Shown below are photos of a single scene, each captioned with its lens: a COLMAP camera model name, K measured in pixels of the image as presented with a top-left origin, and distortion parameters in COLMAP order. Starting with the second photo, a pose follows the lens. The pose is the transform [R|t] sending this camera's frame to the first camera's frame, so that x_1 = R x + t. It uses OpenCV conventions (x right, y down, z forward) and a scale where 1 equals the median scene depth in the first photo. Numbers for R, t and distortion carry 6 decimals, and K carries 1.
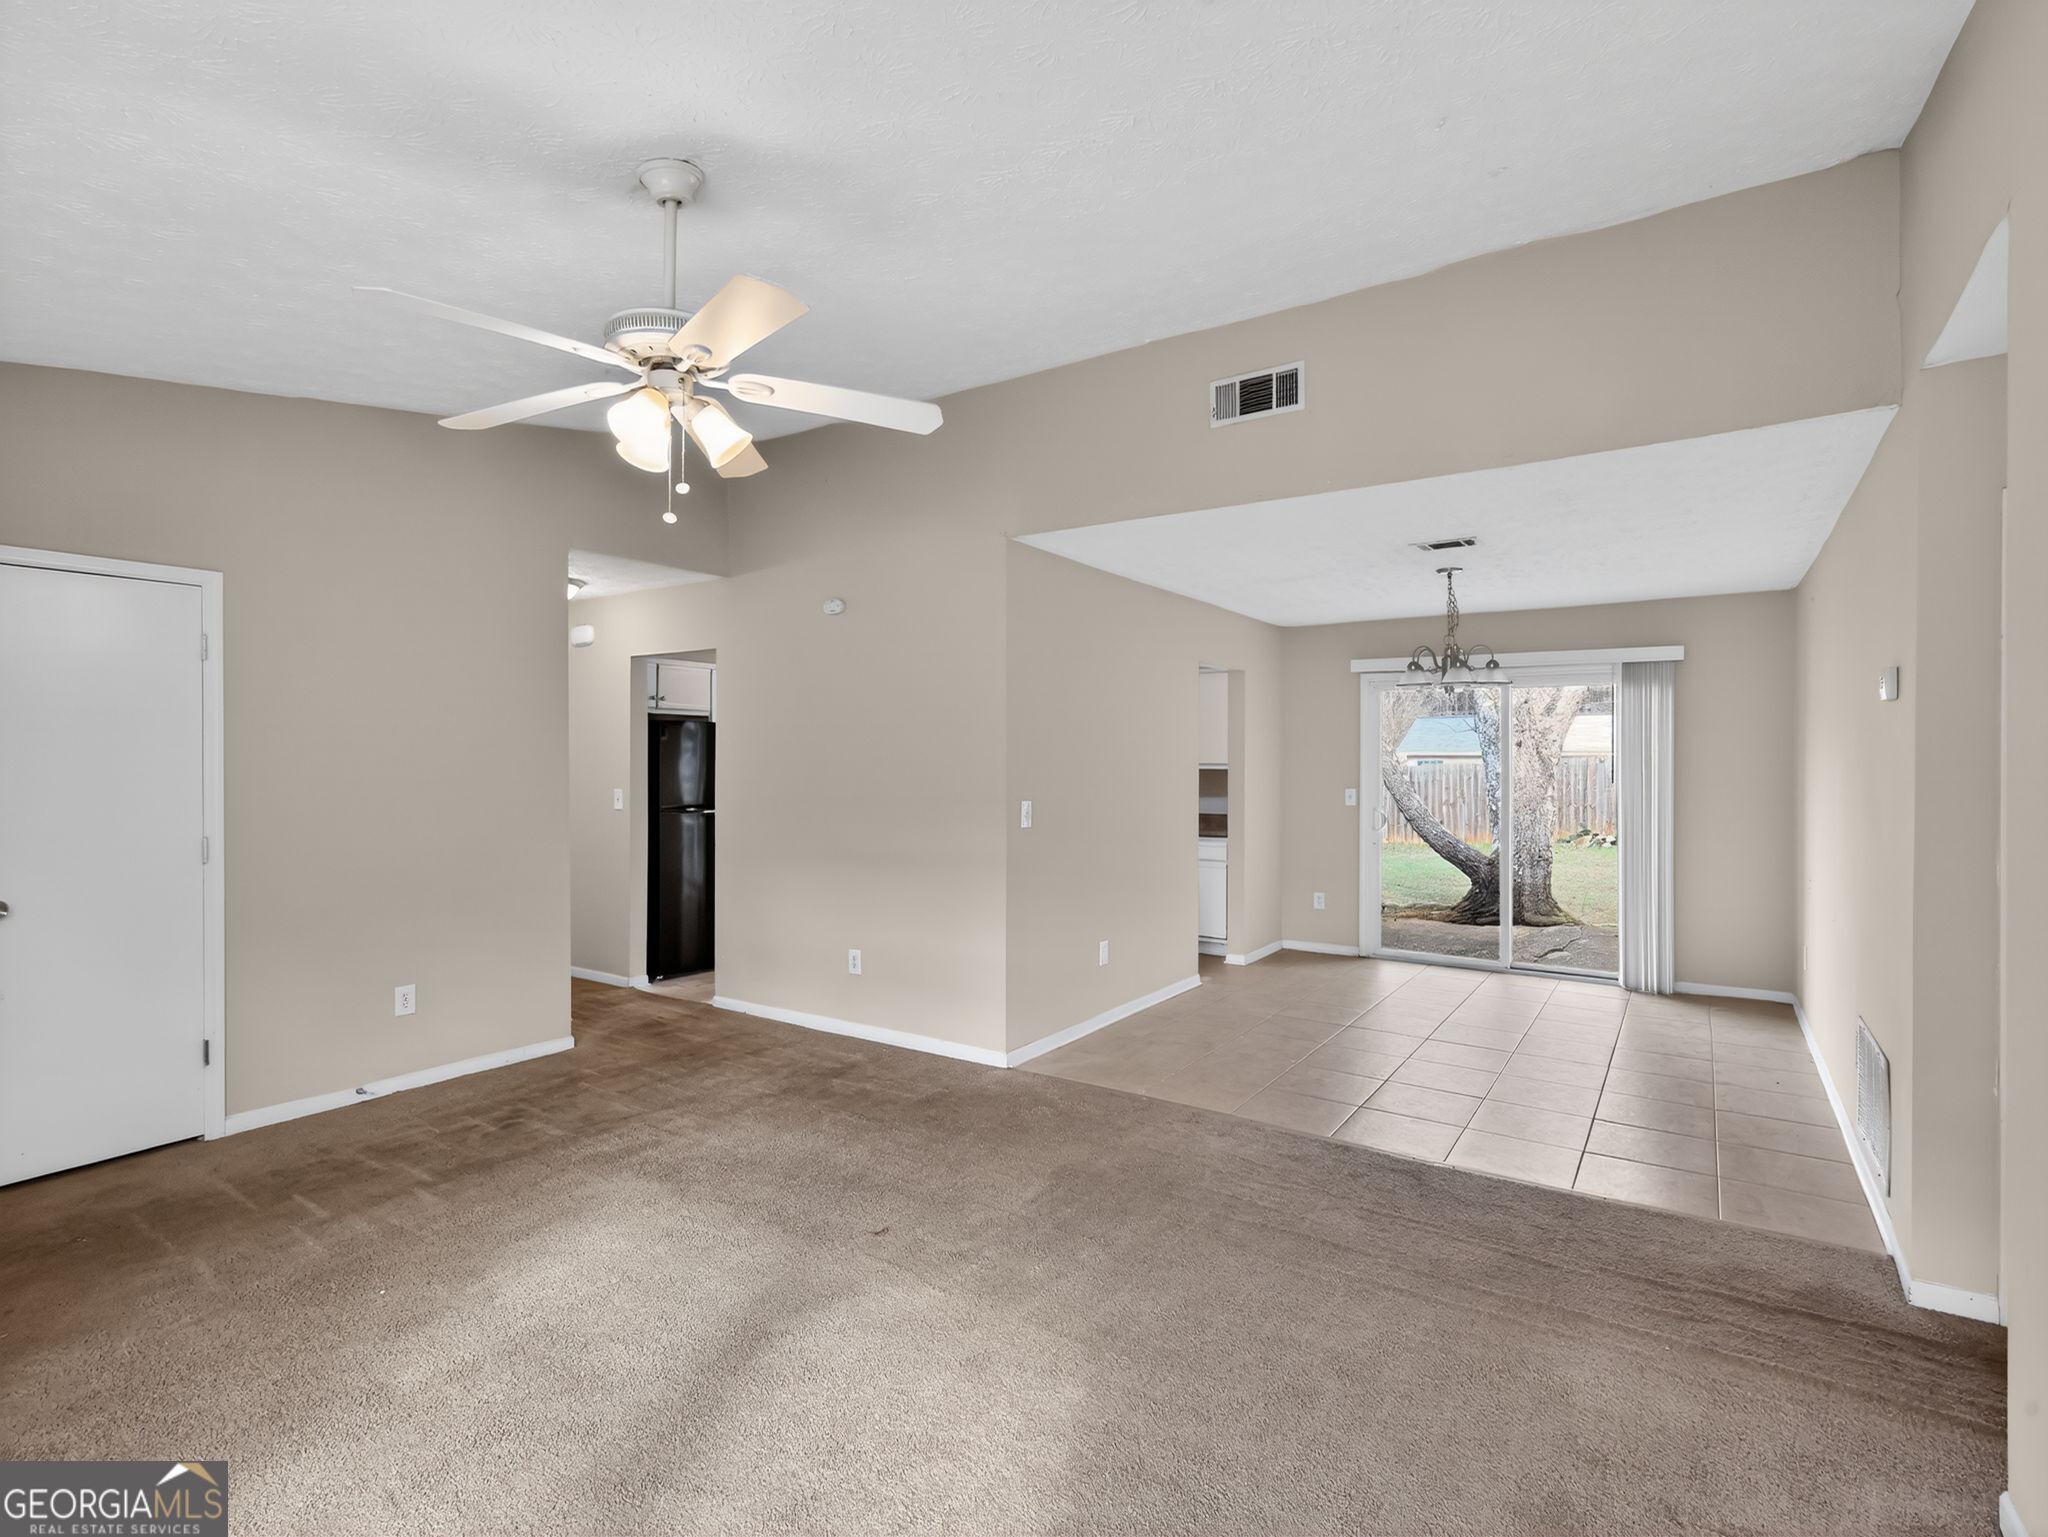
lens RADIAL K [[1013.1, 0, 1039.6], [0, 1013.1, 759.8], [0, 0, 1]] dist [0.003025, -0.001888]
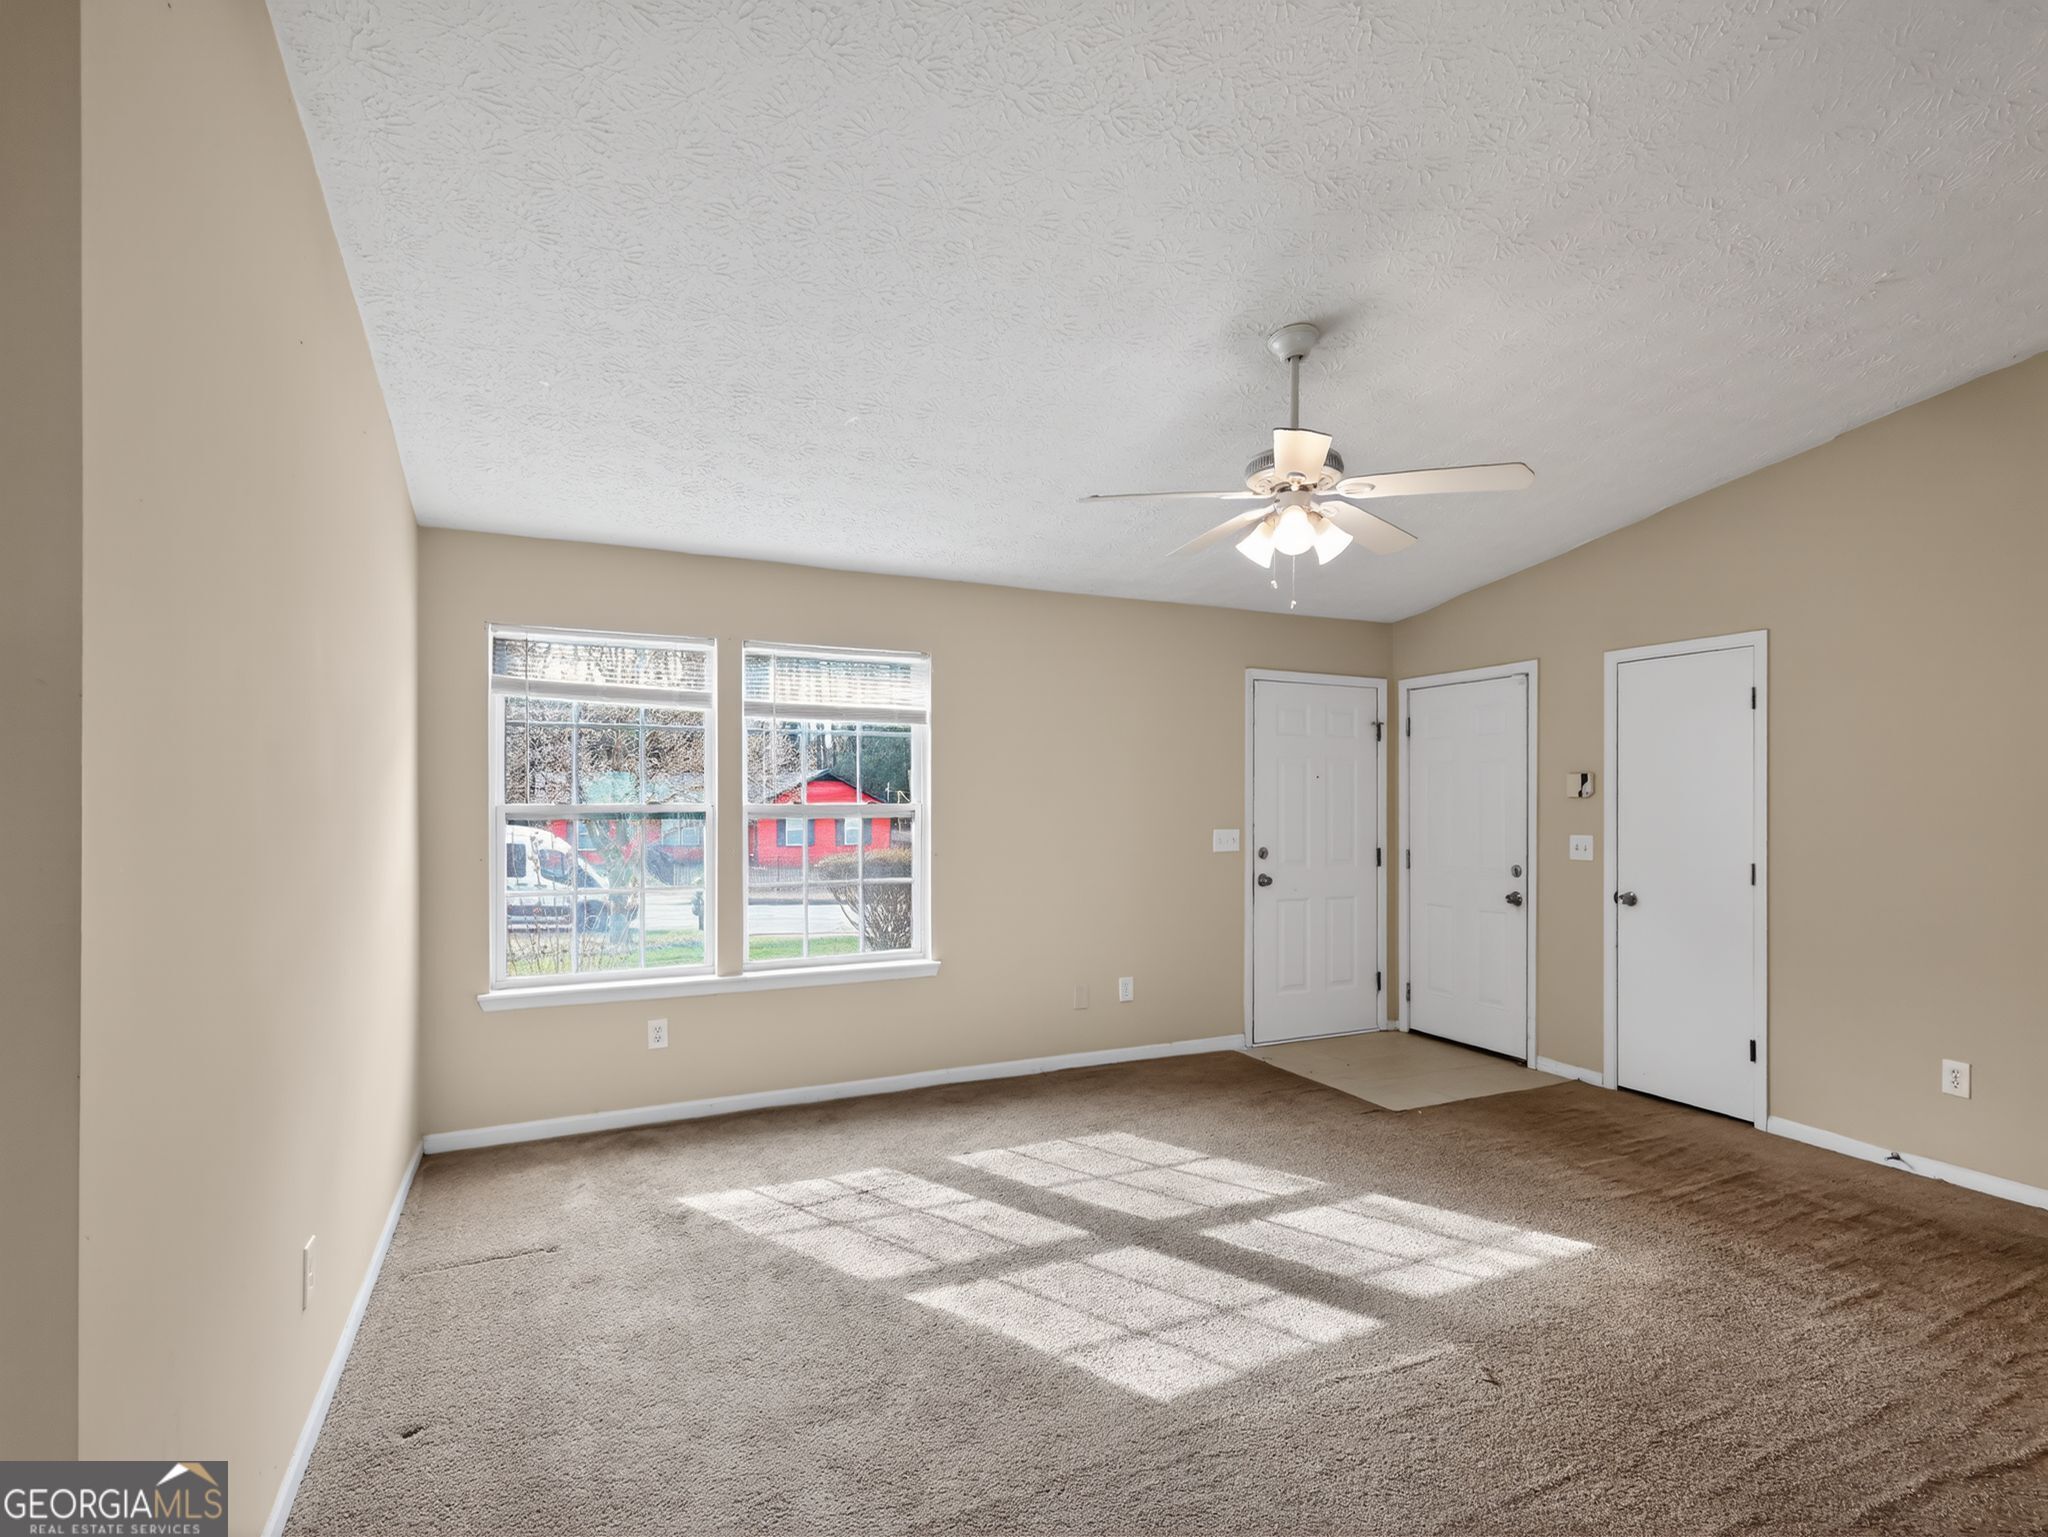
lens RADIAL K [[1013.1, 0, 1035.8], [0, 1013.1, 798.3], [0, 0, 1]] dist [0.003025, -0.001888]
pose [[-0.521749, -0.001051, -0.853098, 0.552657], [-0.005776, 0.999981, 0.002301, 0.004545], [0.853079, 0.006128, -0.521745, 0.857532]]
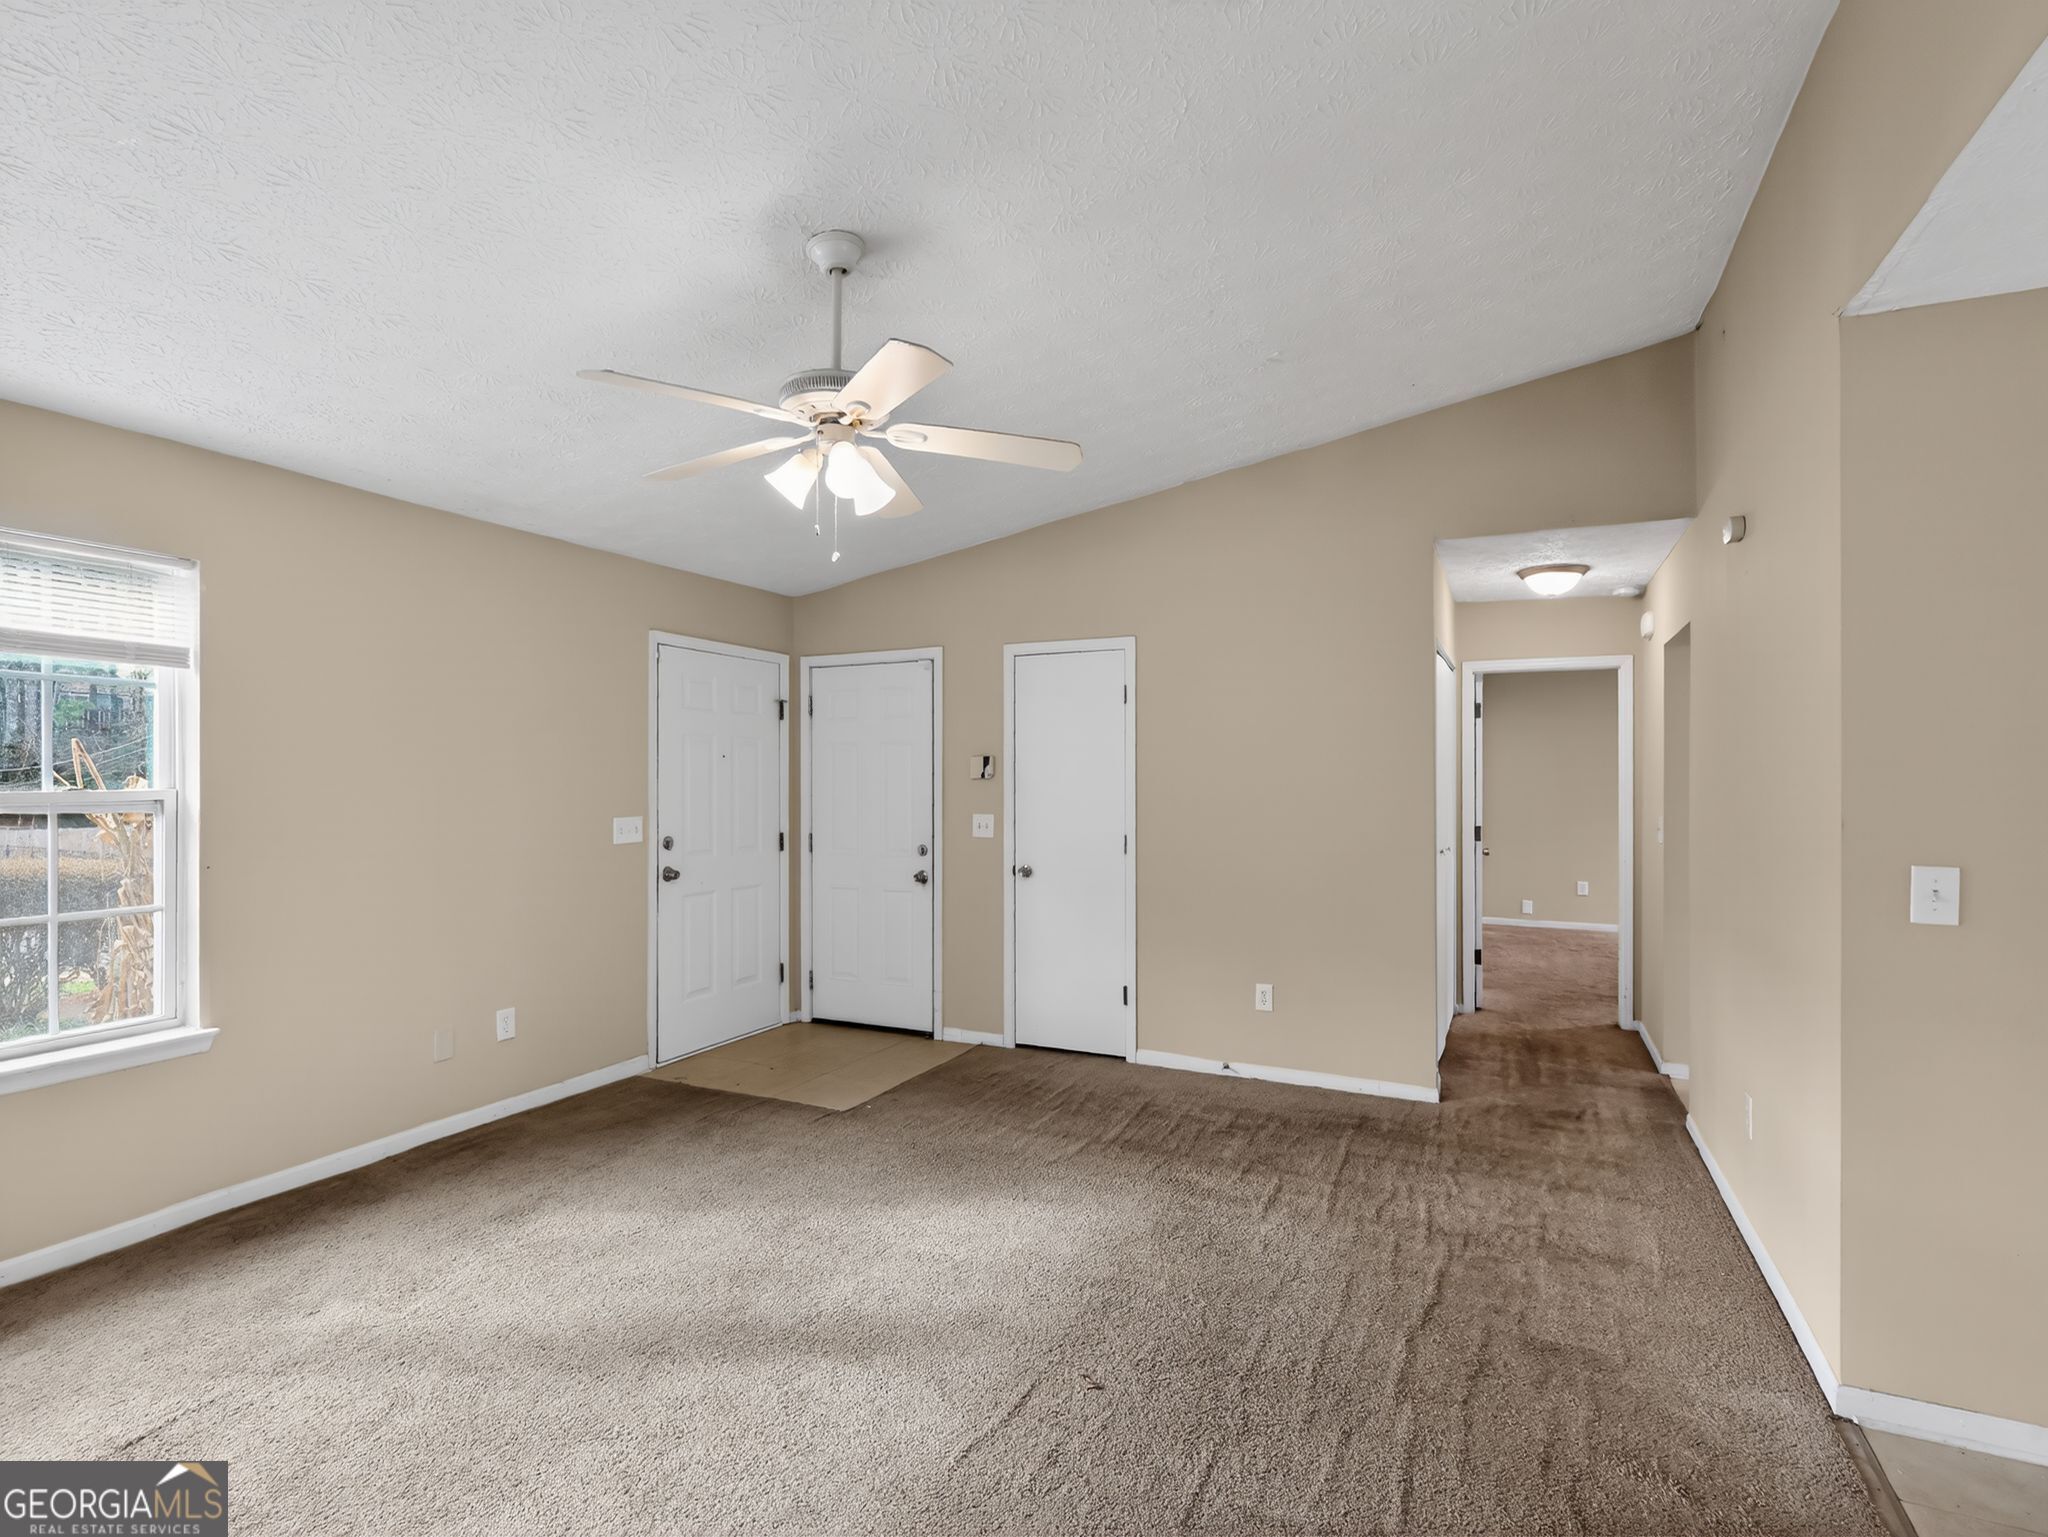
lens RADIAL K [[1013.1, 0, 1034.4], [0, 1013.1, 772.9], [0, 0, 1]] dist [0.003025, -0.001888]
pose [[0.142491, -0.006576, -0.989774, 0.466028], [-0.005266, 0.999959, -0.007402, 0.004027], [0.989782, 0.006267, 0.142451, 0.652448]]
